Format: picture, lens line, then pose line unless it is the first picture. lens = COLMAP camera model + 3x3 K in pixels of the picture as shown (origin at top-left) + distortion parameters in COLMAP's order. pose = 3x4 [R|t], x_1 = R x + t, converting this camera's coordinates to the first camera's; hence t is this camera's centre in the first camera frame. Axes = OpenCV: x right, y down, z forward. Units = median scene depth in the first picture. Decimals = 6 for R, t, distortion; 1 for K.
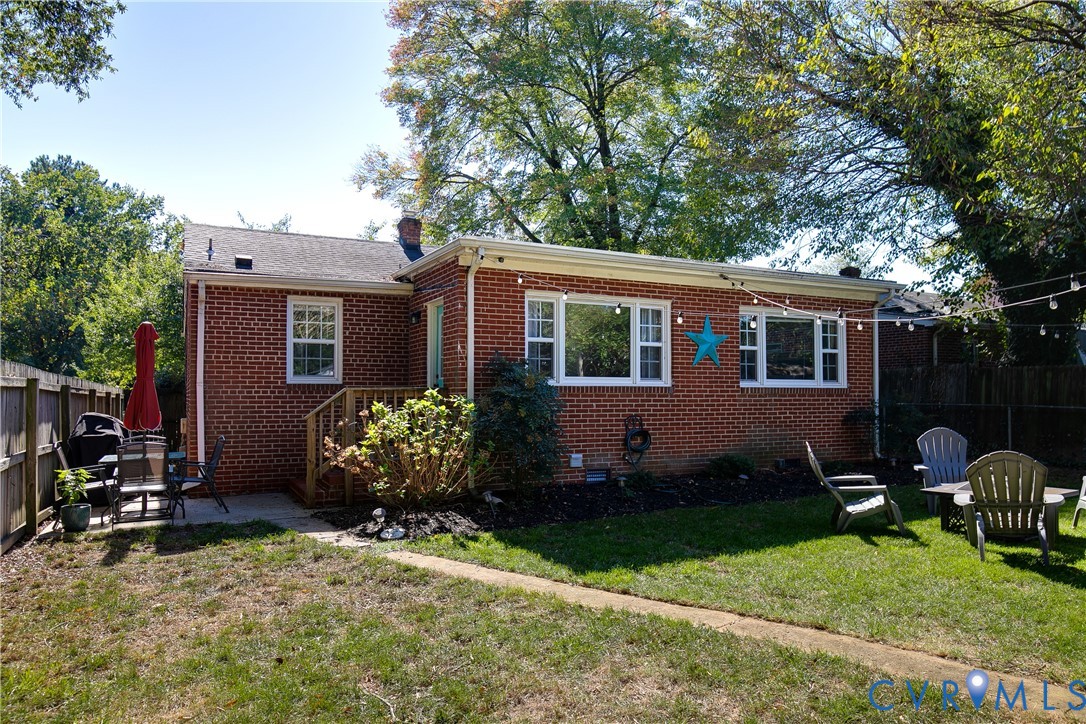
lens RADIAL K [[733.6, 0, 543.5], [0, 733.6, 367.3], [0, 0, 1]] dist [-0.003545, -0.000461]
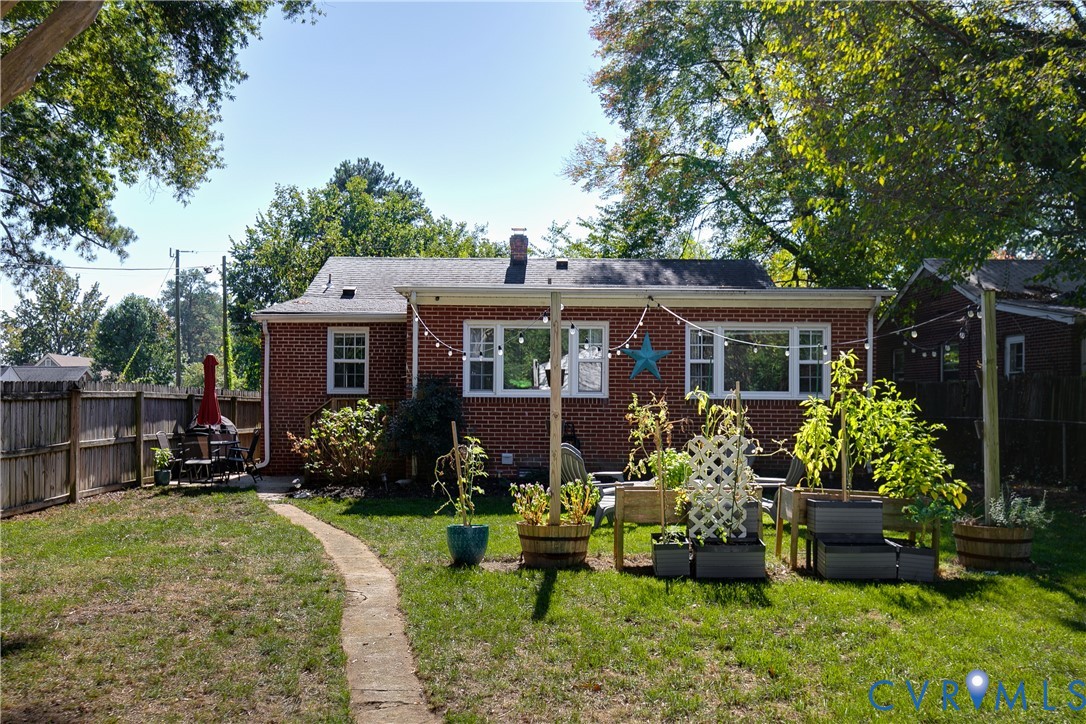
lens RADIAL K [[978.8, 0, 542.5], [0, 978.8, 359.6], [0, 0, 1]] dist [0.017985, 0.000000]
pose [[0.890147, -0.010333, -0.455556, 0.772067], [0.010228, 0.999944, -0.002695, -0.029585], [0.455558, -0.002260, 0.890203, -0.381828]]
